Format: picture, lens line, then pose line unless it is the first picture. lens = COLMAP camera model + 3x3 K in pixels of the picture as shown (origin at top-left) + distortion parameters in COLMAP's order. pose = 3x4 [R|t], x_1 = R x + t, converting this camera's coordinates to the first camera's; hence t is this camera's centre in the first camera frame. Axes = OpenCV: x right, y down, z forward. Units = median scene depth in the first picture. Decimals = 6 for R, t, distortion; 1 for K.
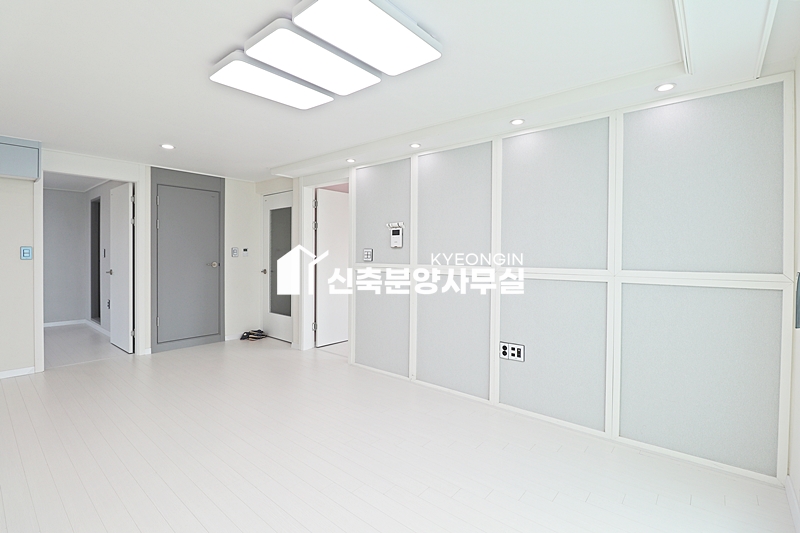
lens RADIAL K [[366.1, 0, 363.6], [0, 366.1, 252.7], [0, 0, 1]] dist [0.009897, -0.001337]
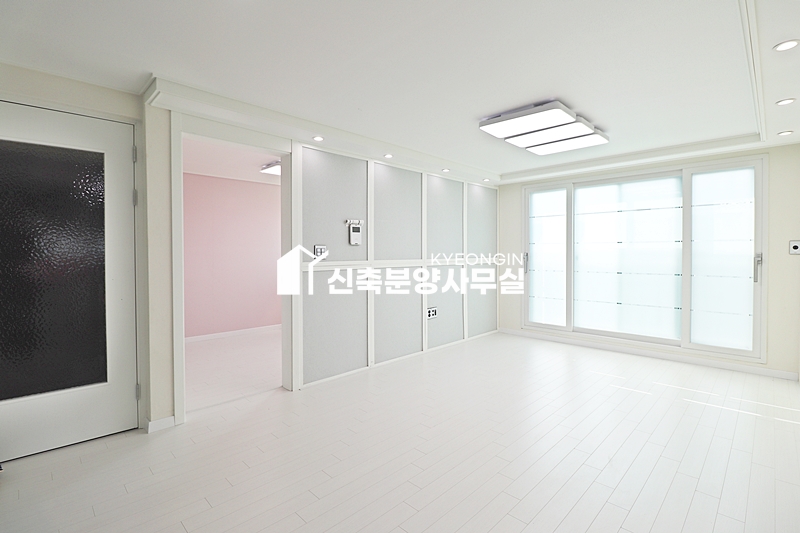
lens RADIAL K [[369.4, 0, 426.6], [0, 369.4, 245.2], [0, 0, 1]] dist [-0.011855, -0.007371]
pose [[0.021682, 0.011926, 0.999694, -0.936819], [-0.002639, 0.999926, -0.011872, 0.000111], [-0.999761, -0.002381, 0.021712, 0.792988]]
